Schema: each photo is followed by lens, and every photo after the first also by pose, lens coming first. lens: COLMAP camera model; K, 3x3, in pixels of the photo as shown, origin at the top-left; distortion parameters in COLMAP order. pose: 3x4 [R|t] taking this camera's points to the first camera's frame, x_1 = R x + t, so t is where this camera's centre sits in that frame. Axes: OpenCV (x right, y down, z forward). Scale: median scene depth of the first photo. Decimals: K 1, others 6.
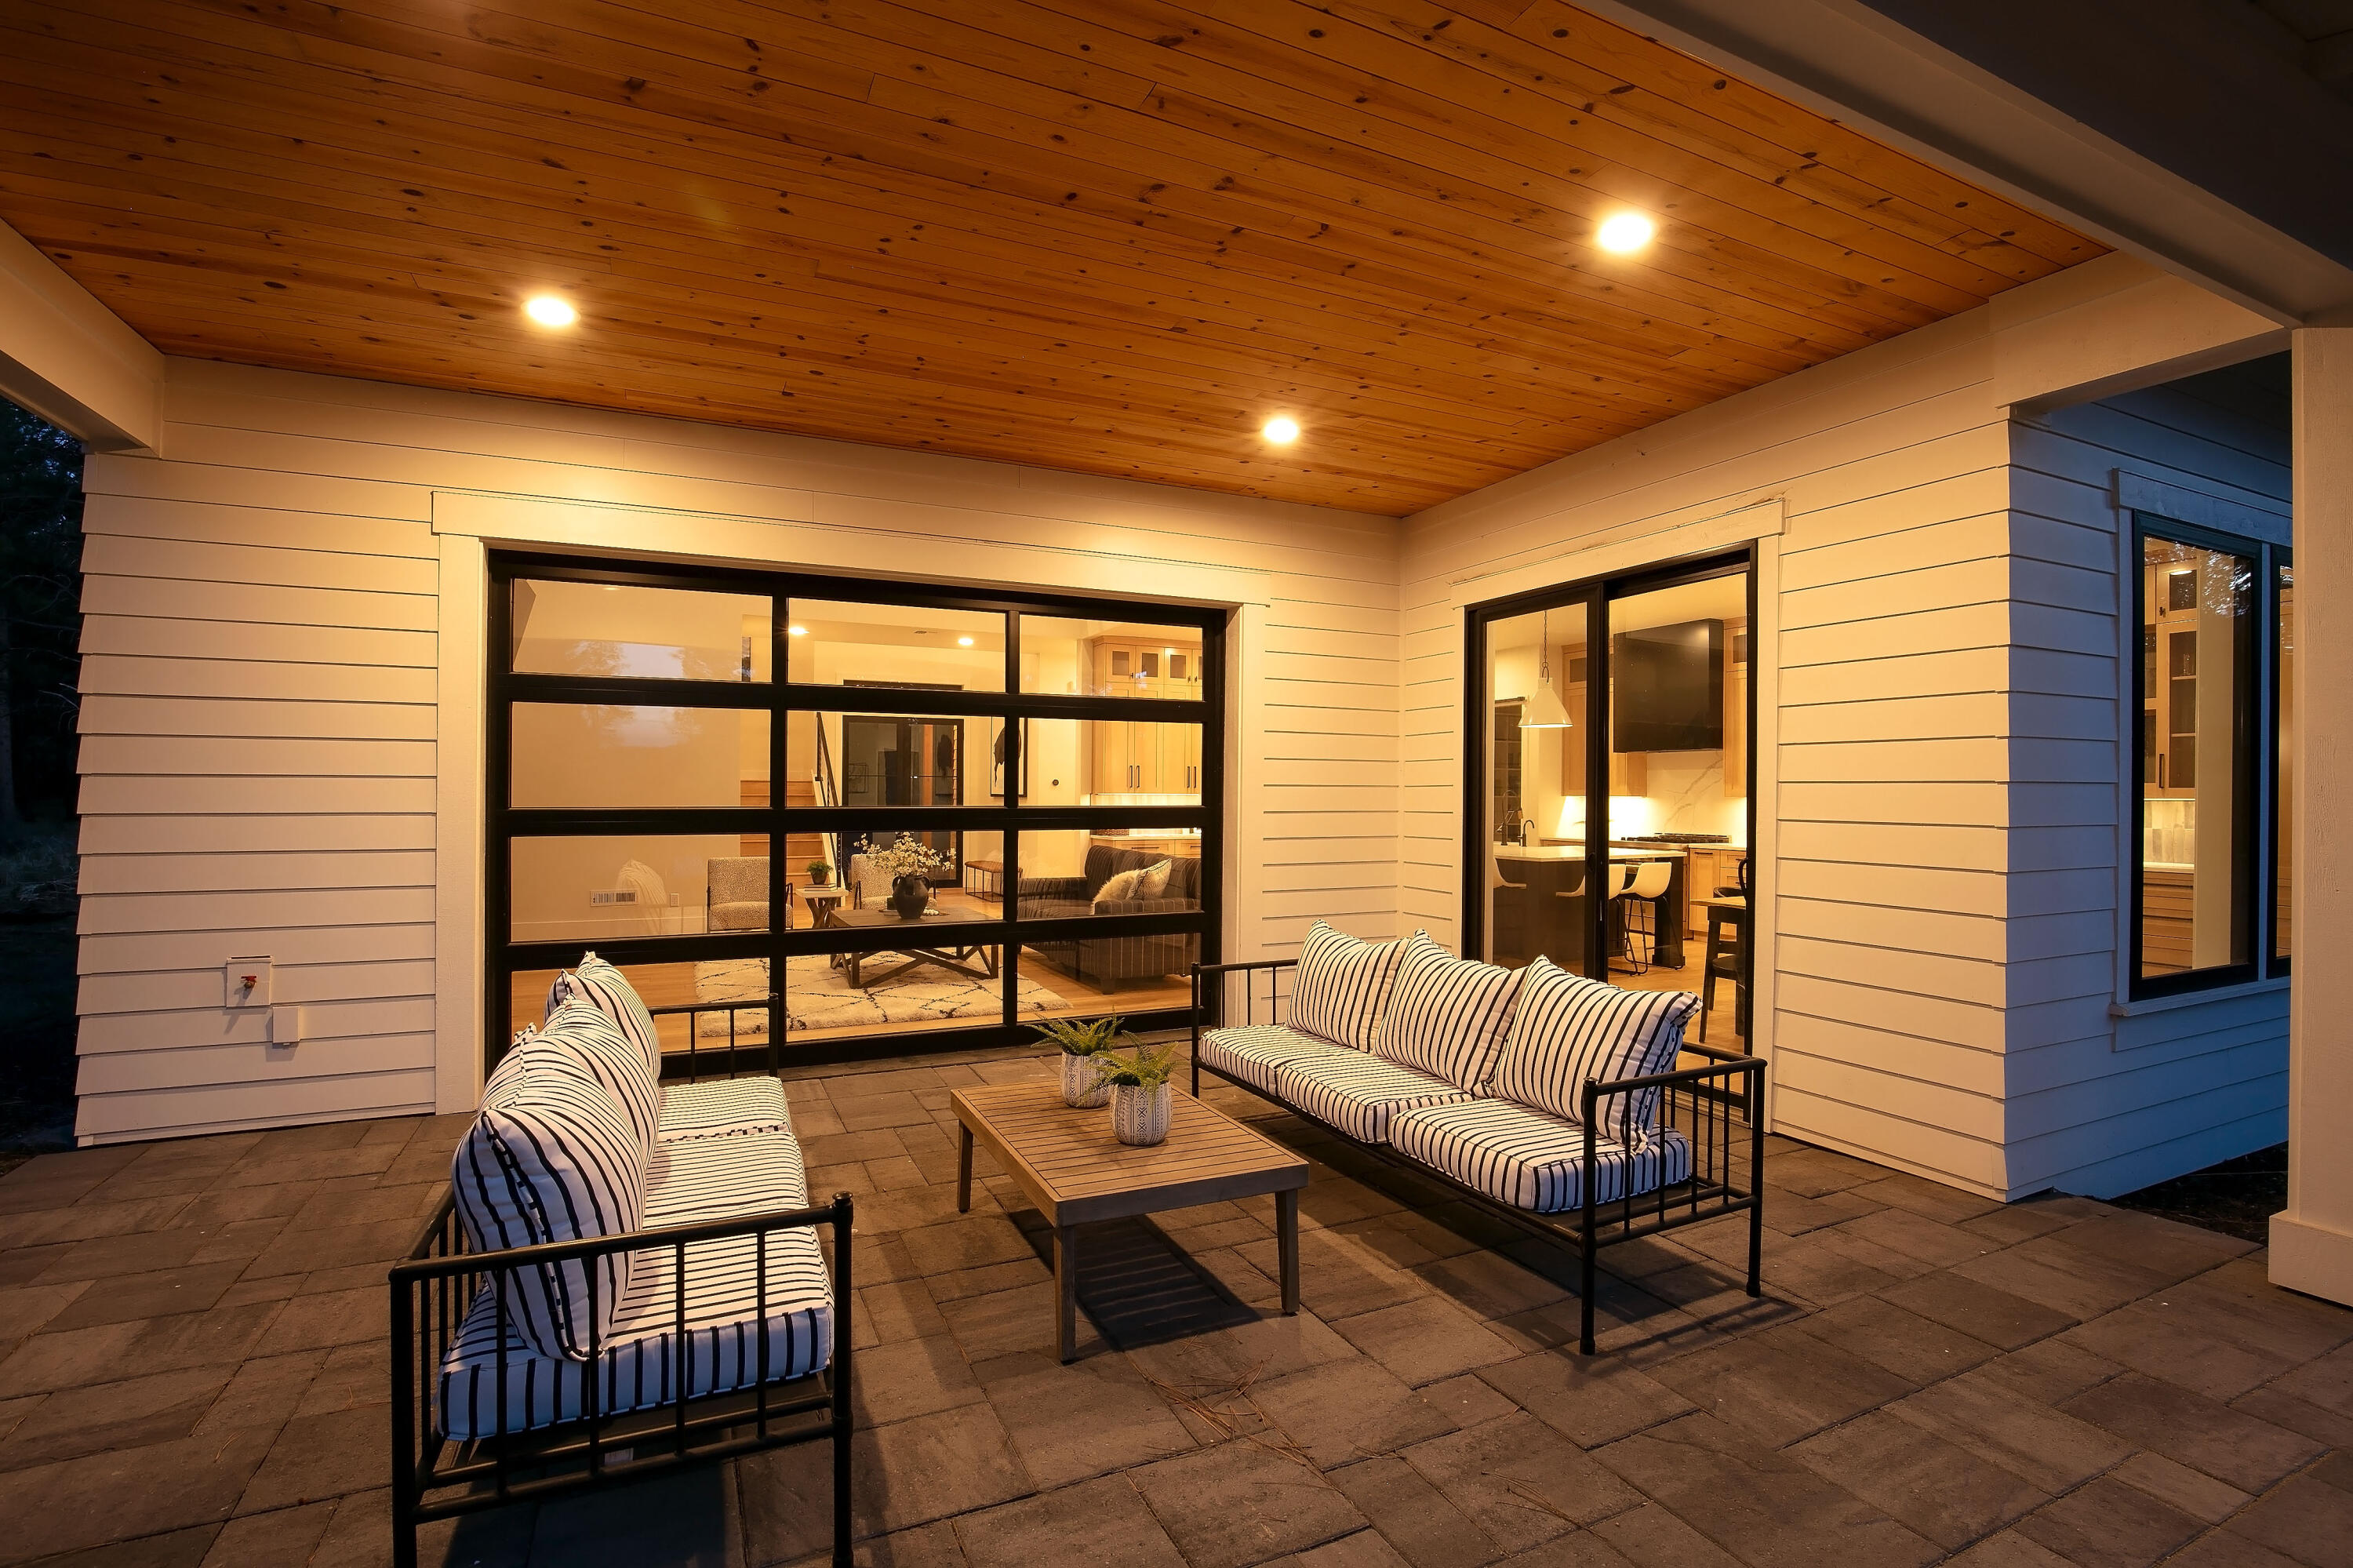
lens RADIAL K [[1095.2, 0, 1211.0], [0, 1095.2, 782.0], [0, 0, 1]] dist [-0.001536, -0.000352]
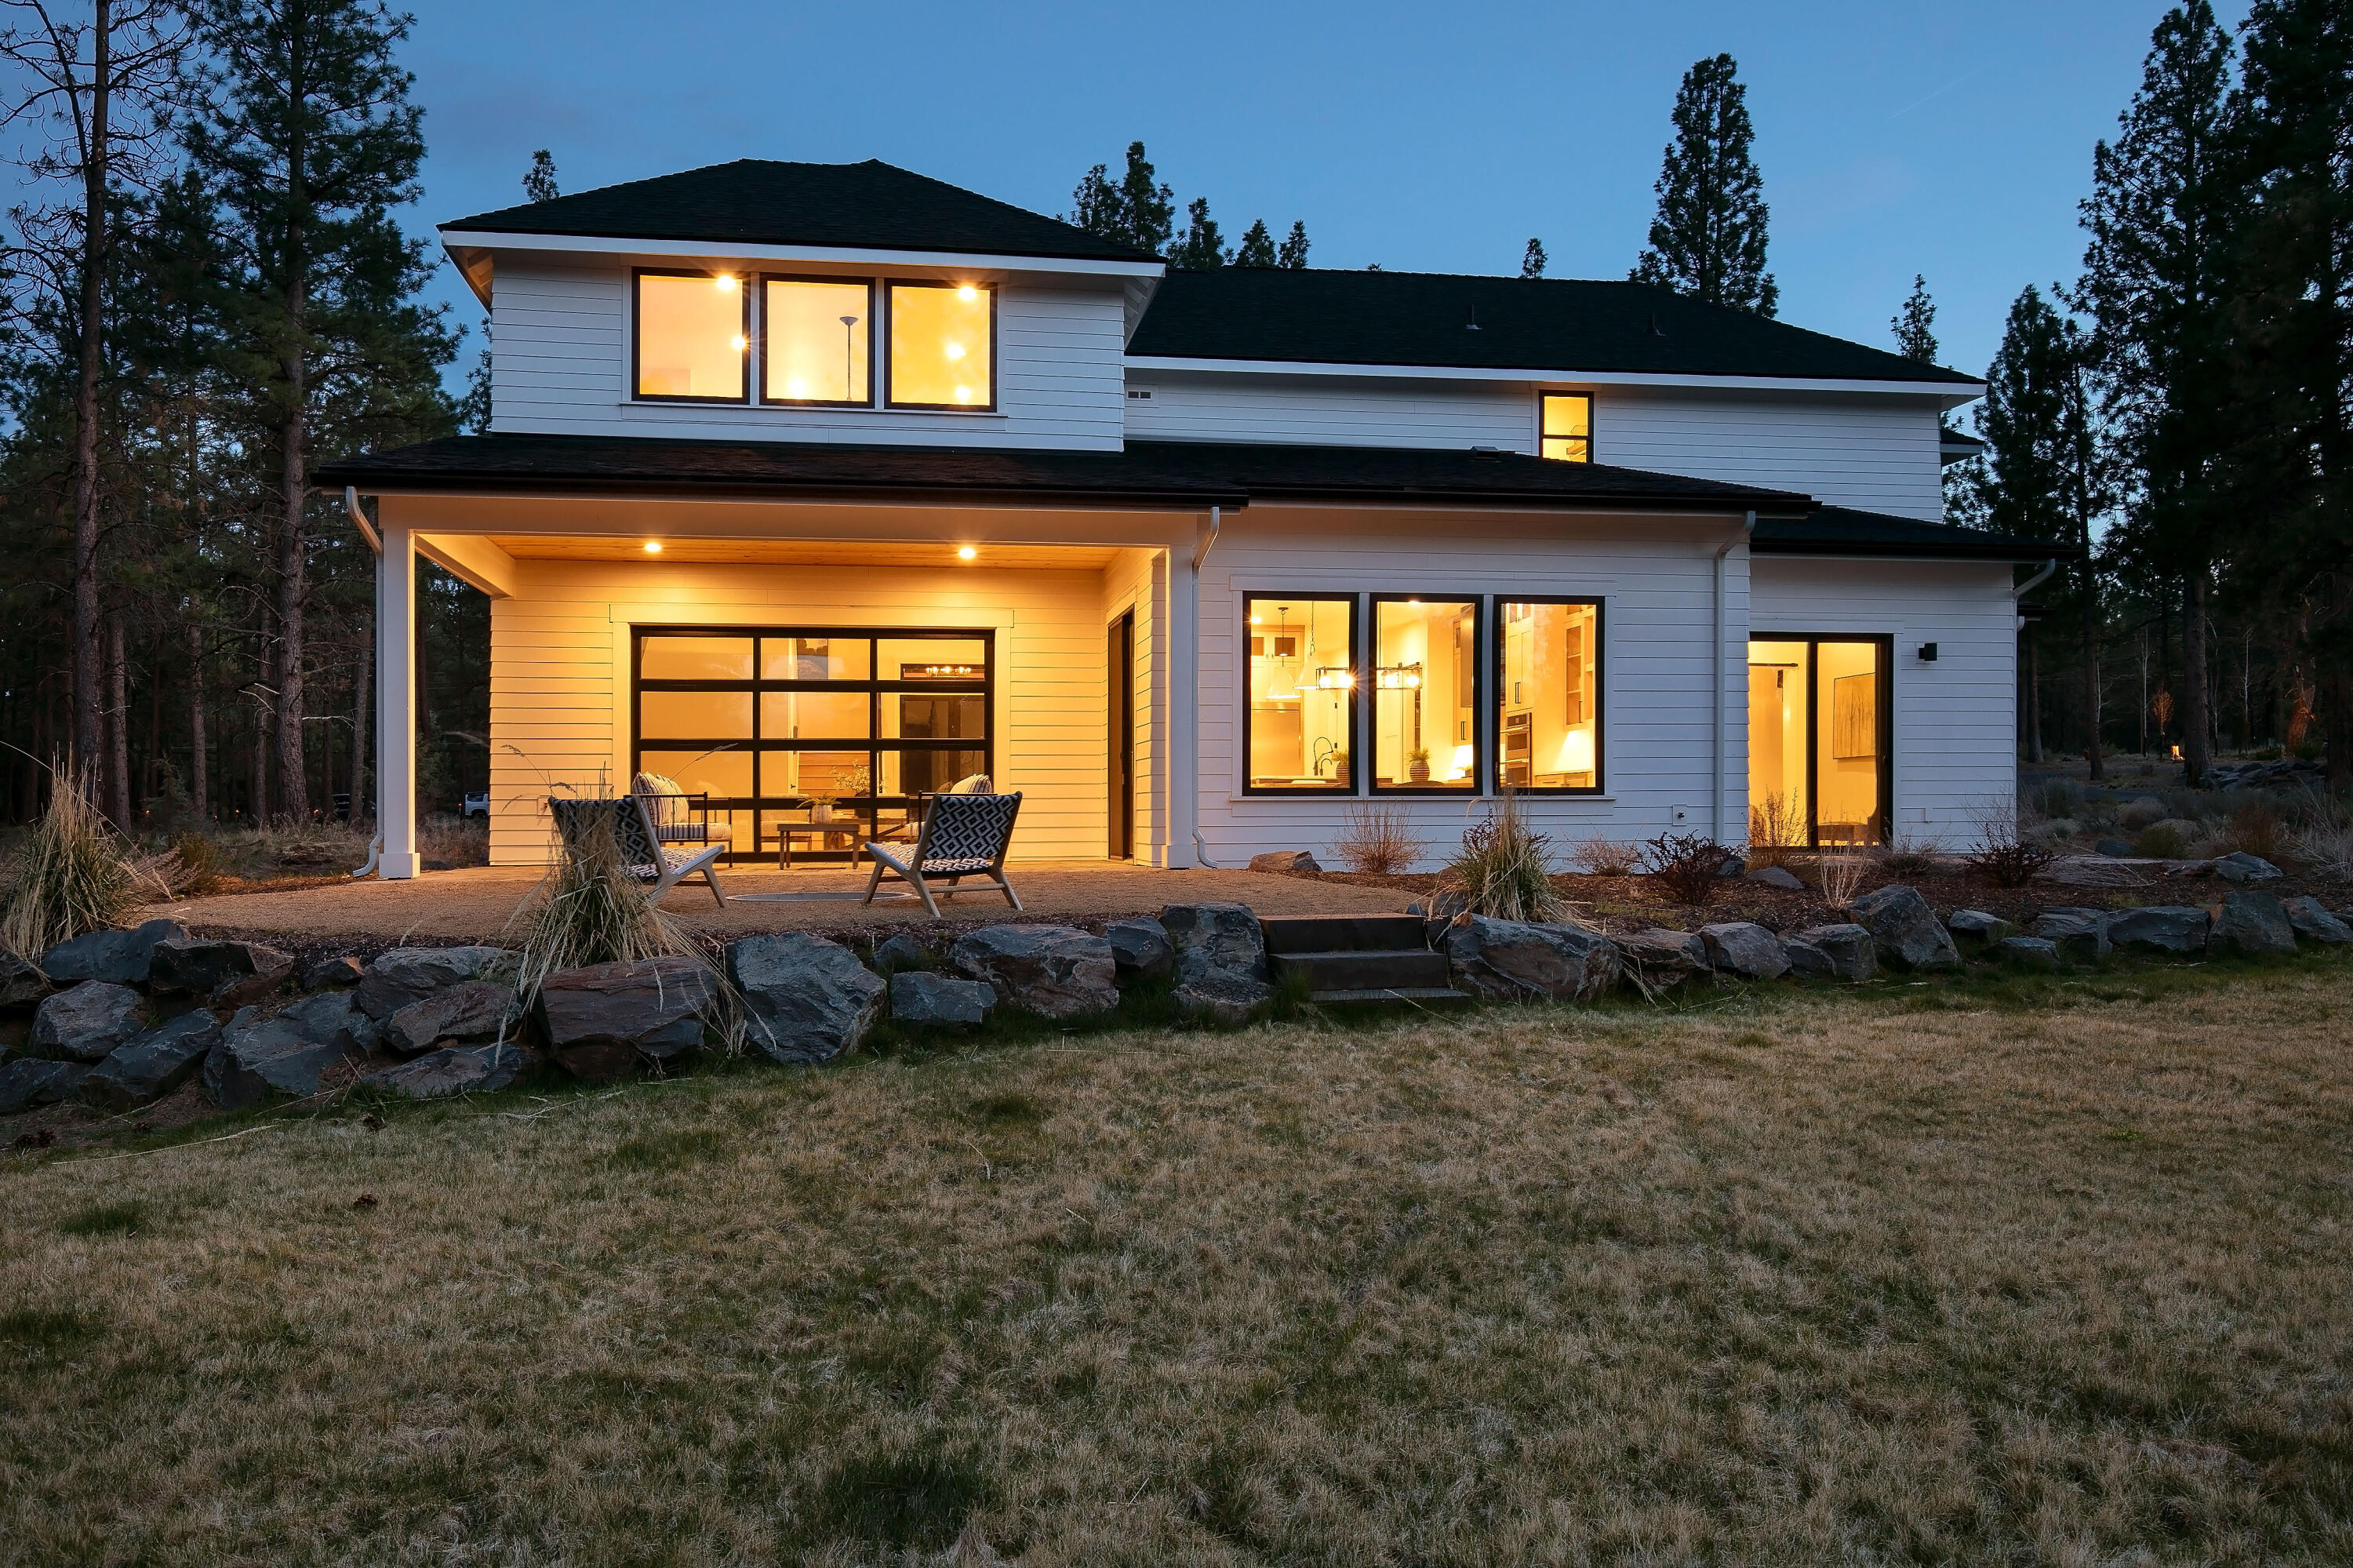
lens RADIAL K [[2356.0, 0, 1437.0], [0, 2356.0, 781.6], [0, 0, 1]] dist [0.101355, 0.003368]
pose [[0.963899, -0.021042, -0.265435, 1.926848], [0.013685, 0.999470, -0.029535, 0.240553], [0.265915, 0.024836, 0.963676, -2.828121]]
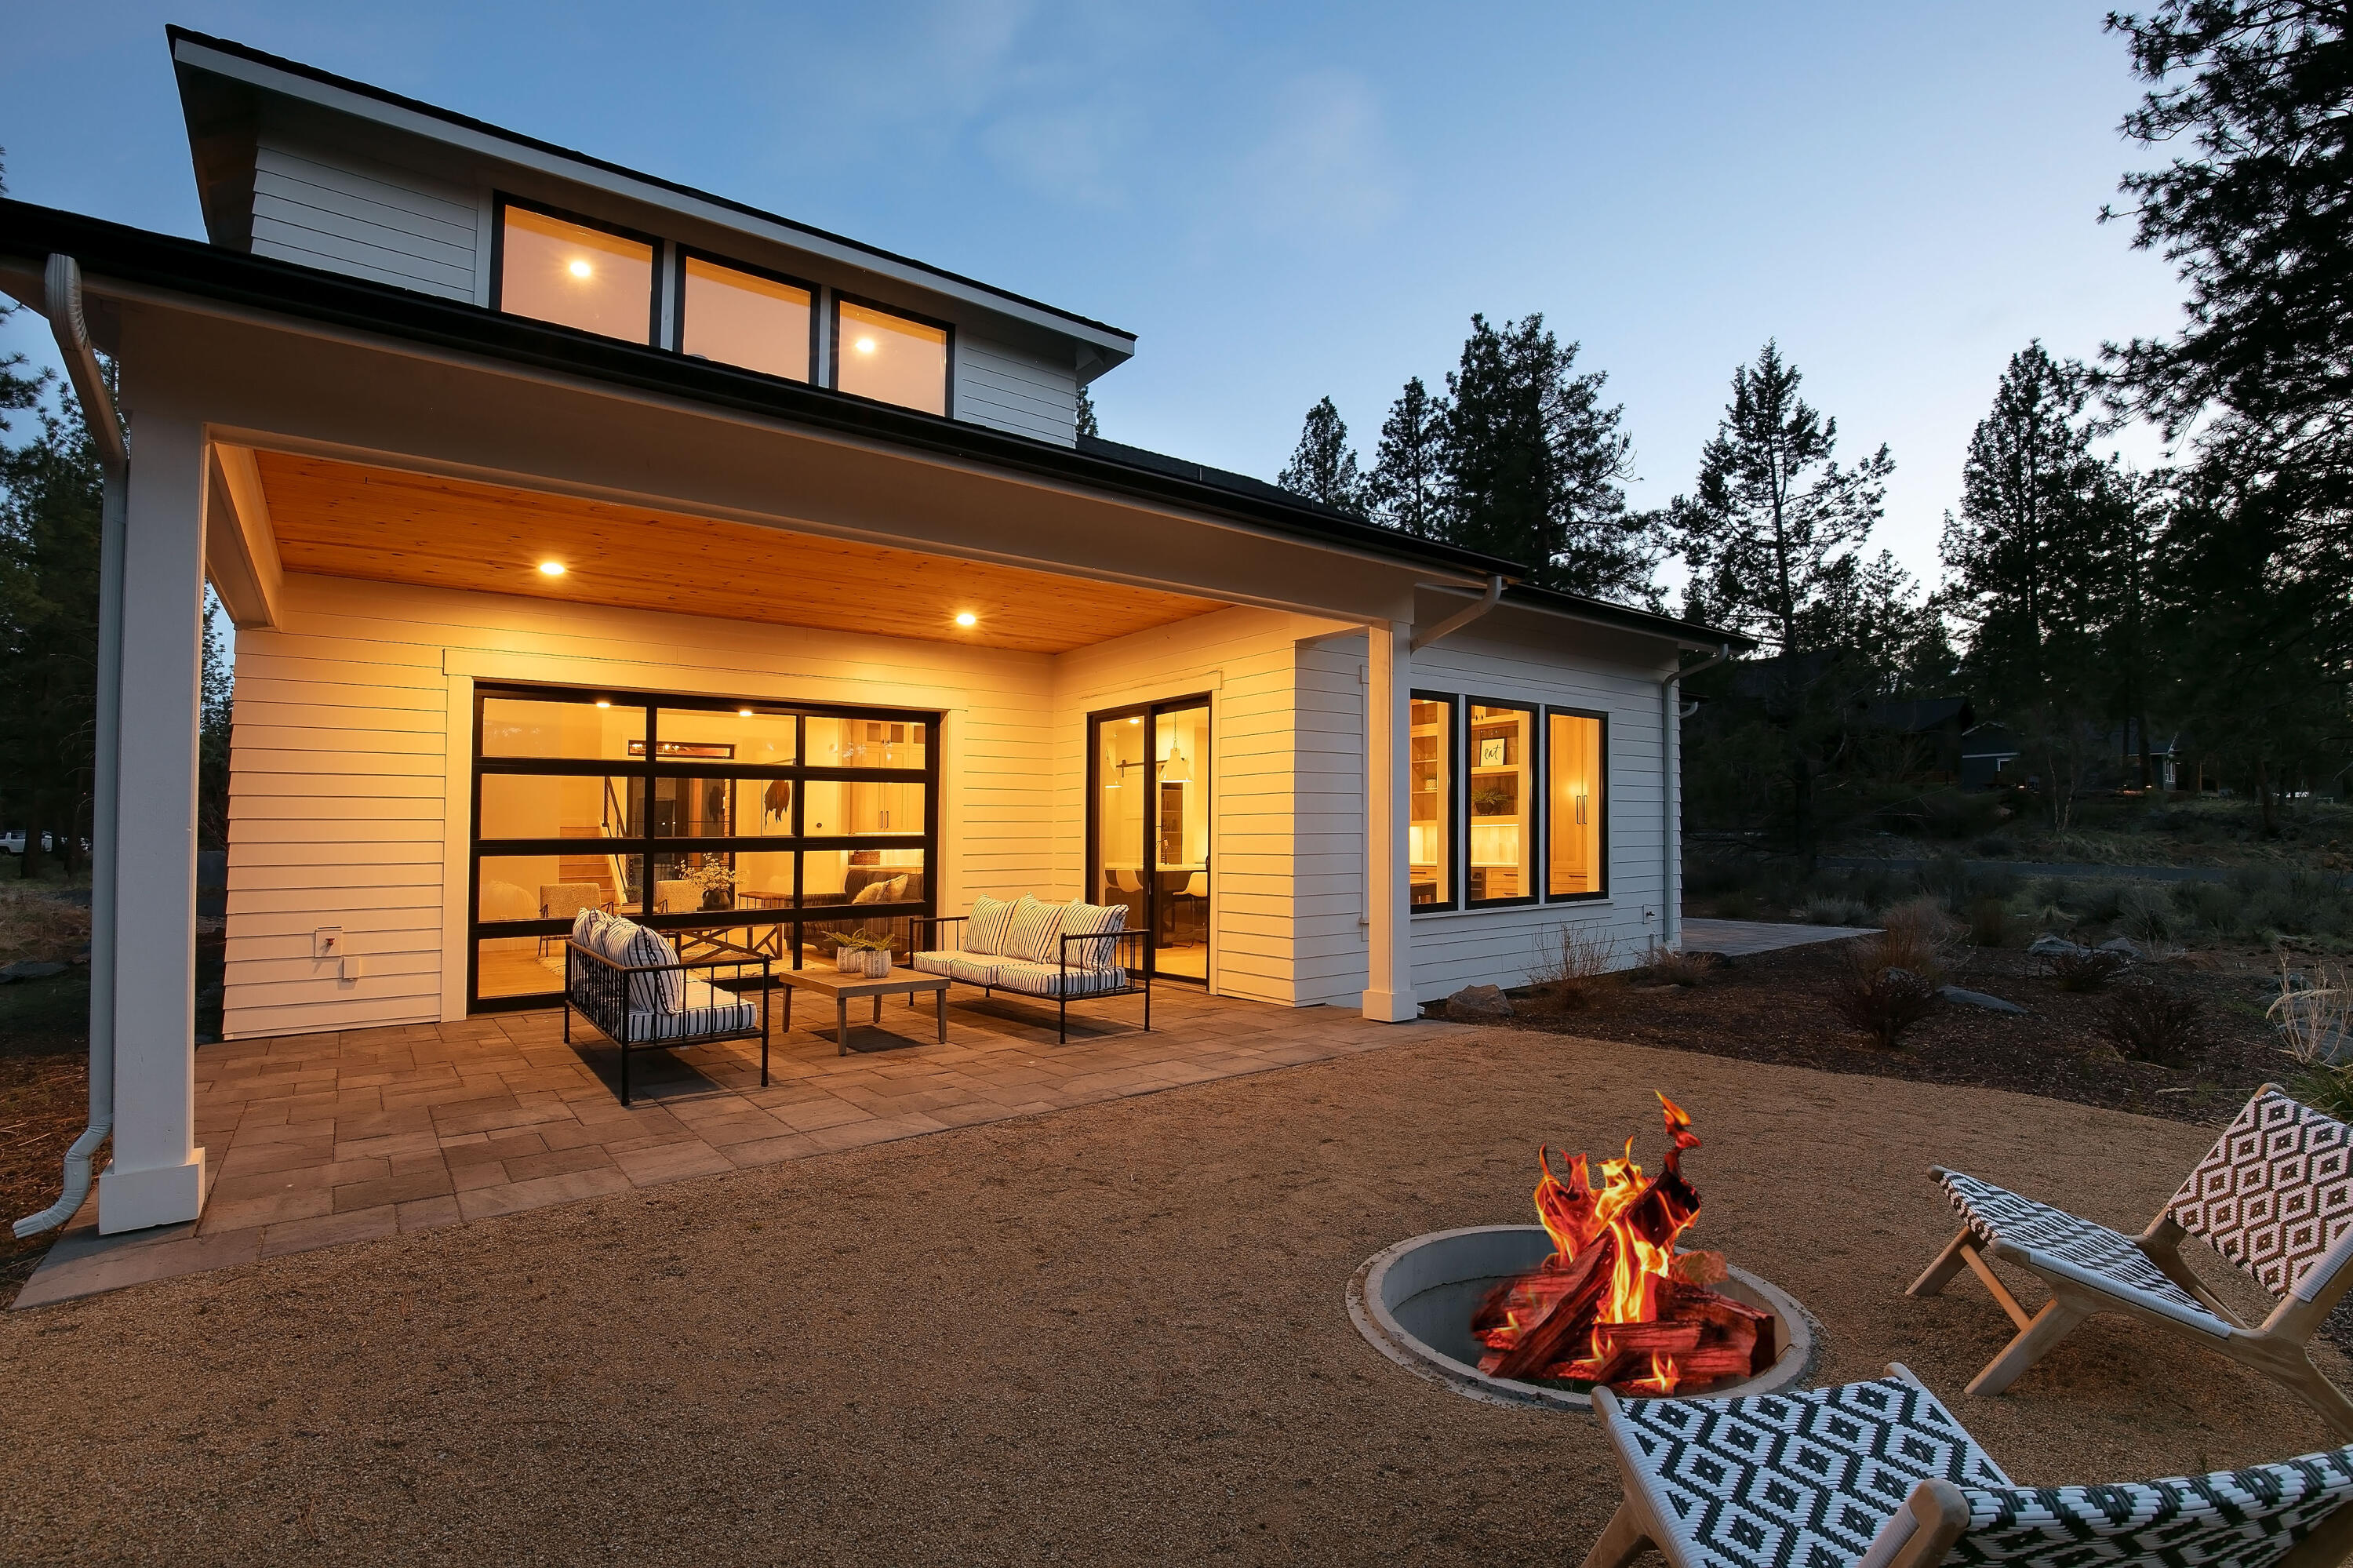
lens RADIAL K [[1095.2, 0, 1211.0], [0, 1095.2, 782.0], [0, 0, 1]] dist [-0.001536, -0.000352]
pose [[0.977188, -0.001642, 0.212371, 0.067103], [0.010469, 0.999127, -0.040448, 0.014575], [-0.212120, 0.041749, 0.976352, -0.709965]]
